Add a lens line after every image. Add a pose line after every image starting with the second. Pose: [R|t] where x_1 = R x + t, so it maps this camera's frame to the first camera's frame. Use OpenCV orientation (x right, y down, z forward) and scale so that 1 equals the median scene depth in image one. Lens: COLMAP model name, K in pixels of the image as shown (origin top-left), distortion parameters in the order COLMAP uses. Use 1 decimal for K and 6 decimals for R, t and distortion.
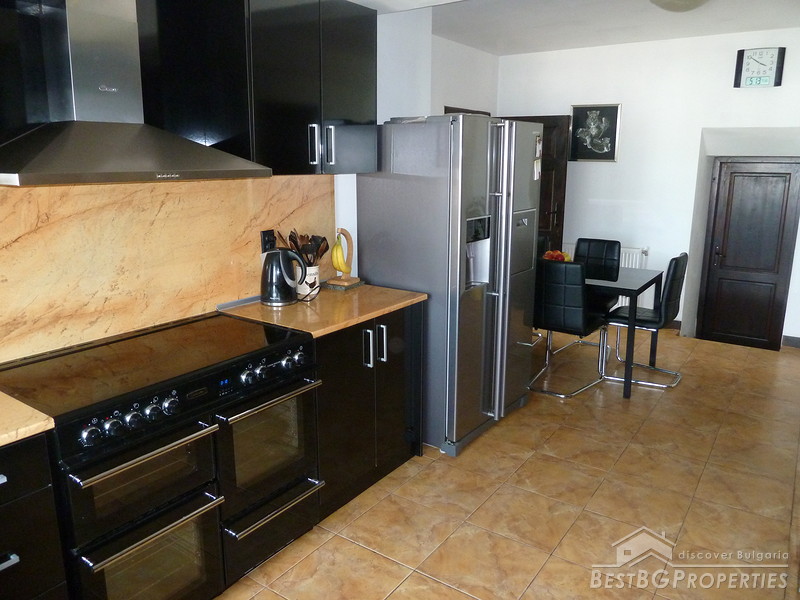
lens RADIAL K [[596.9, 0, 400.0], [0, 596.9, 300.0], [0, 0, 1]] dist [0.068304, -0.192611]
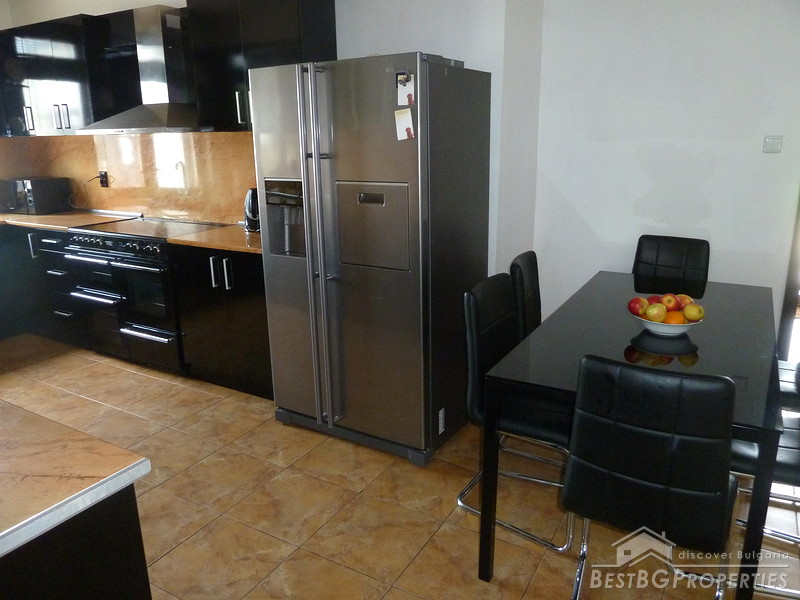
lens RADIAL K [[596.9, 0, 400.0], [0, 596.9, 300.0], [0, 0, 1]] dist [0.068304, -0.192611]
pose [[0.073096, 0.262129, -0.962261, 1.046993], [-0.216130, 0.946077, 0.241302, -0.218661], [0.973625, 0.190335, 0.125808, 1.074078]]
